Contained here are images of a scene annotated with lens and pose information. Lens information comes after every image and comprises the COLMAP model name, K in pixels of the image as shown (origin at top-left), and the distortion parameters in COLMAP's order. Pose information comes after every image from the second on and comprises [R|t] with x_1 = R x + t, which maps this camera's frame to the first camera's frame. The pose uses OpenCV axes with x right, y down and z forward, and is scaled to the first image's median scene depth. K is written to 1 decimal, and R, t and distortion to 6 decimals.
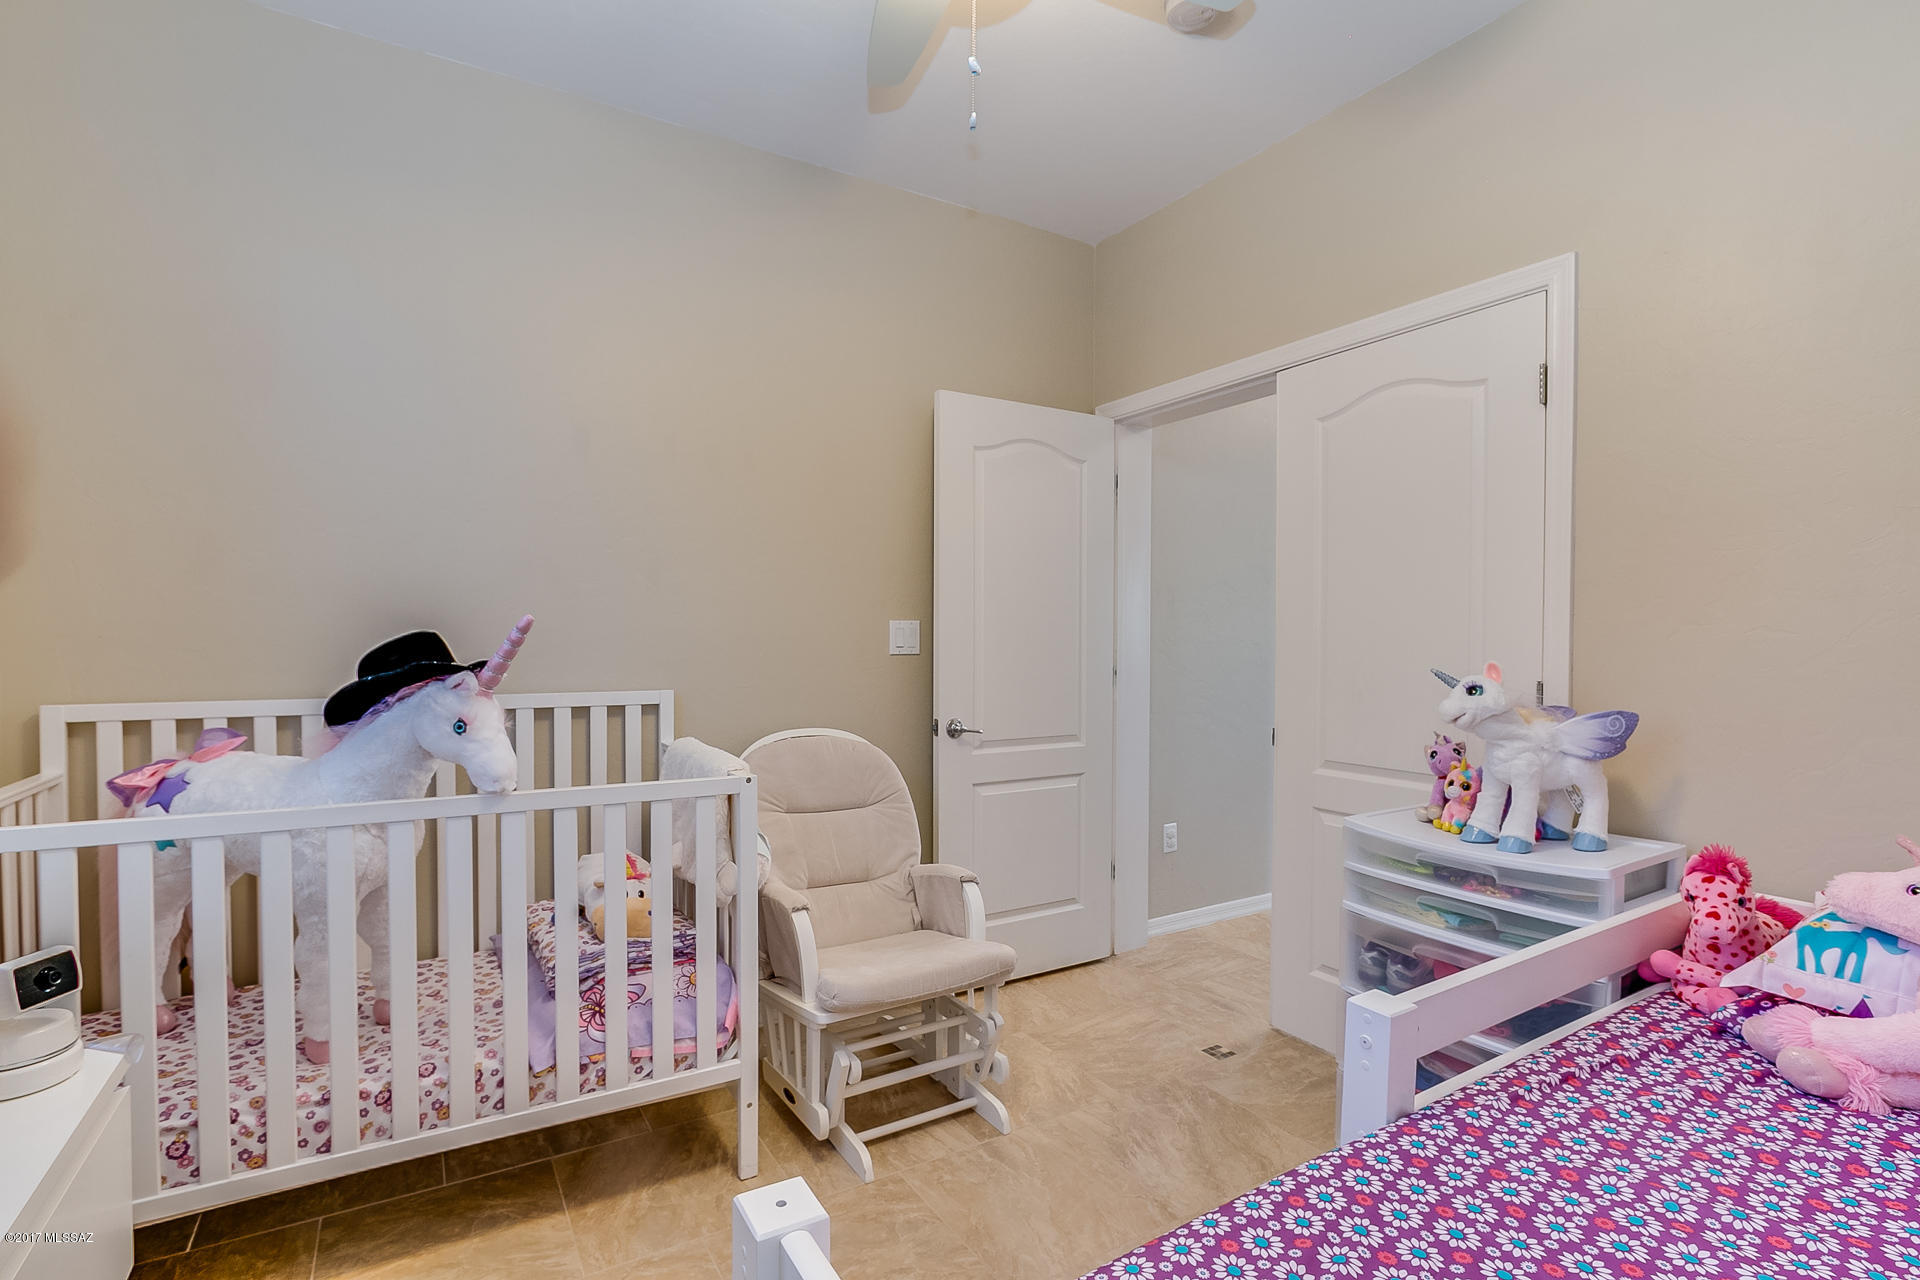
lens RADIAL K [[903.7, 0, 932.1], [0, 903.7, 655.7], [0, 0, 1]] dist [-0.023320, 0.001251]
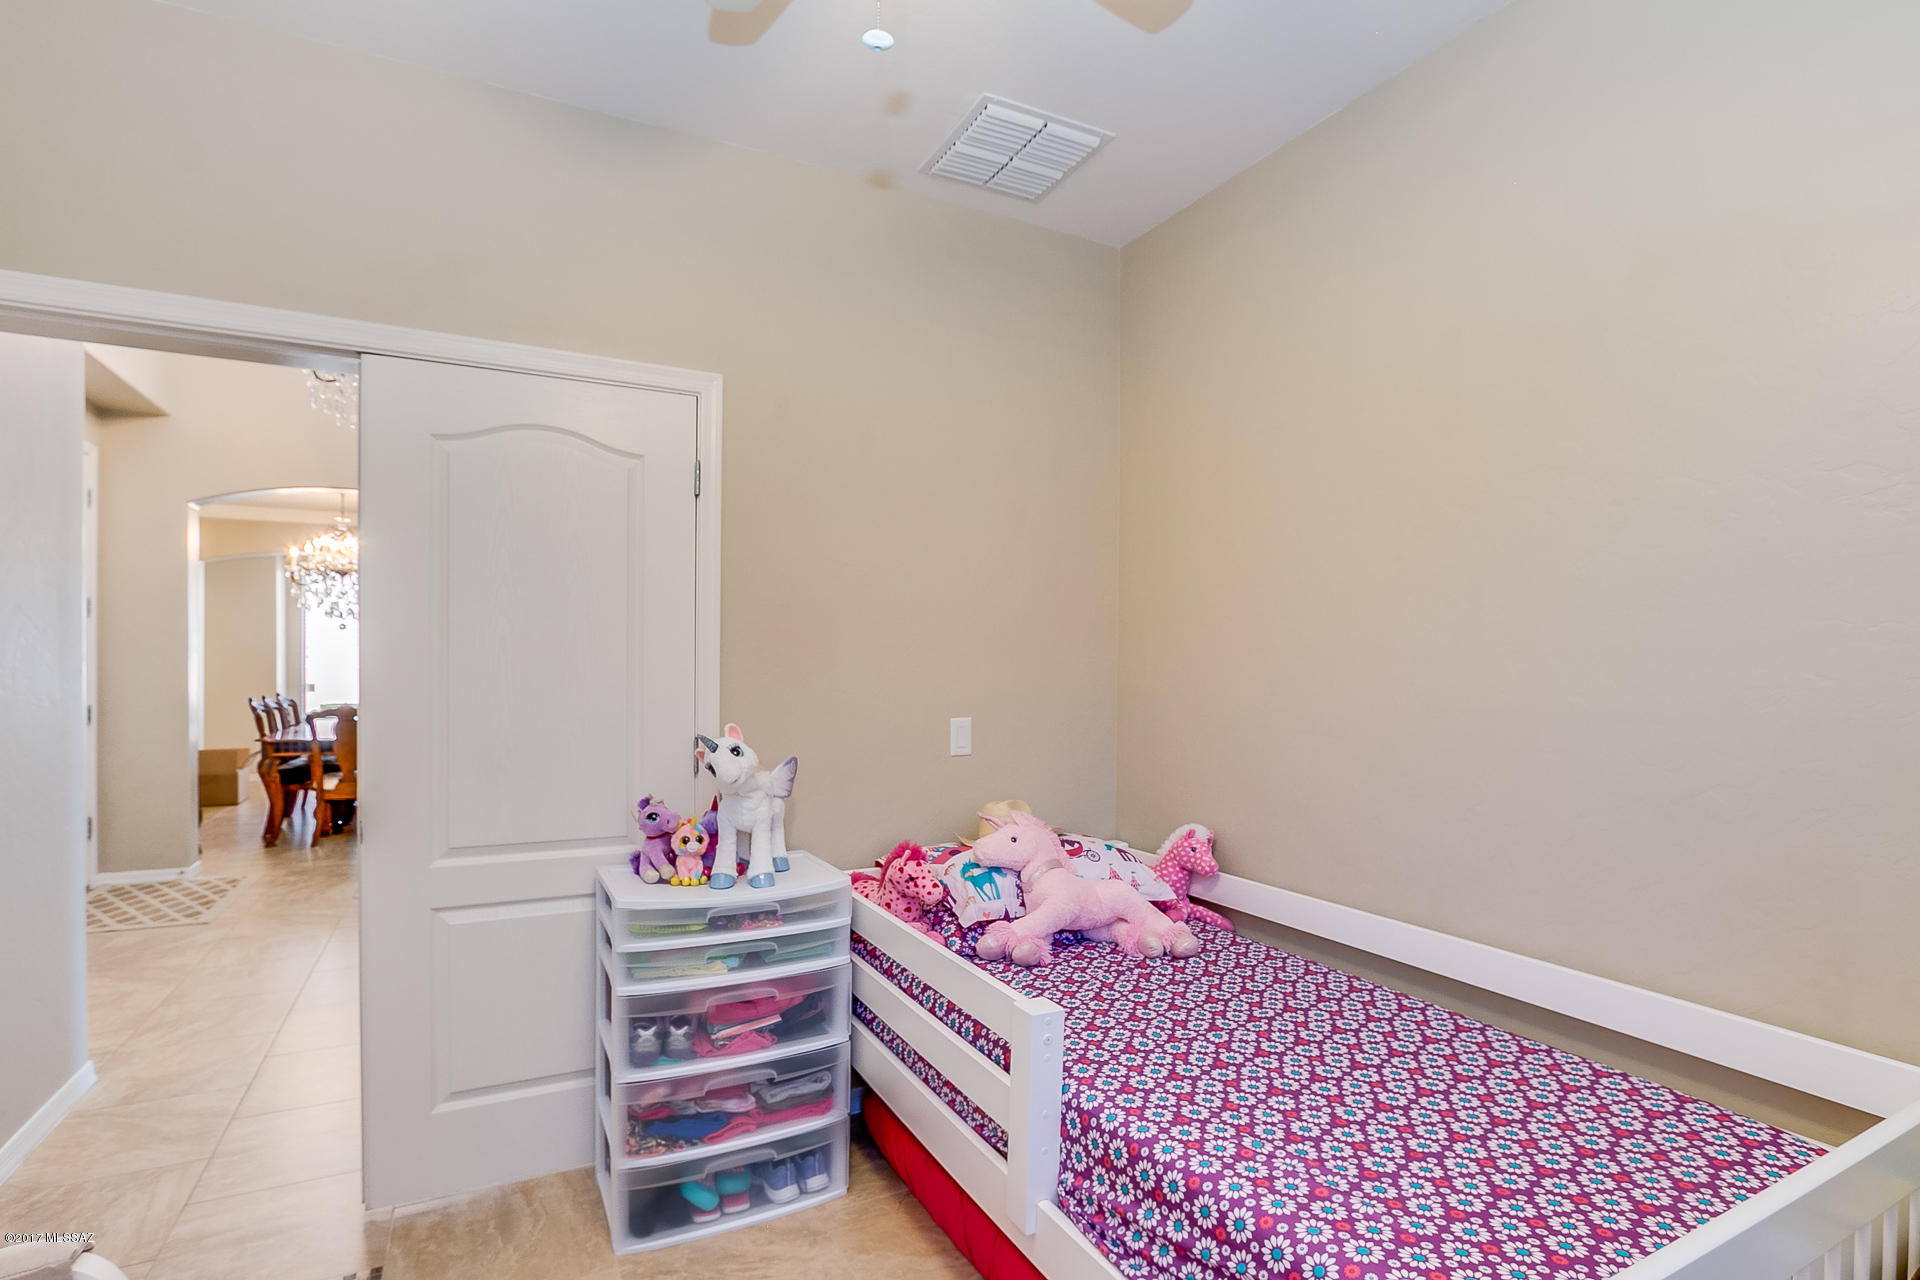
lens RADIAL K [[903.7, 0, 932.1], [0, 903.7, 655.7], [0, 0, 1]] dist [-0.023320, 0.001251]
pose [[0.089385, 0.024804, 0.995688, -0.500950], [0.020668, 0.999428, -0.026753, -0.045531], [-0.995783, 0.022970, 0.088821, 0.639903]]
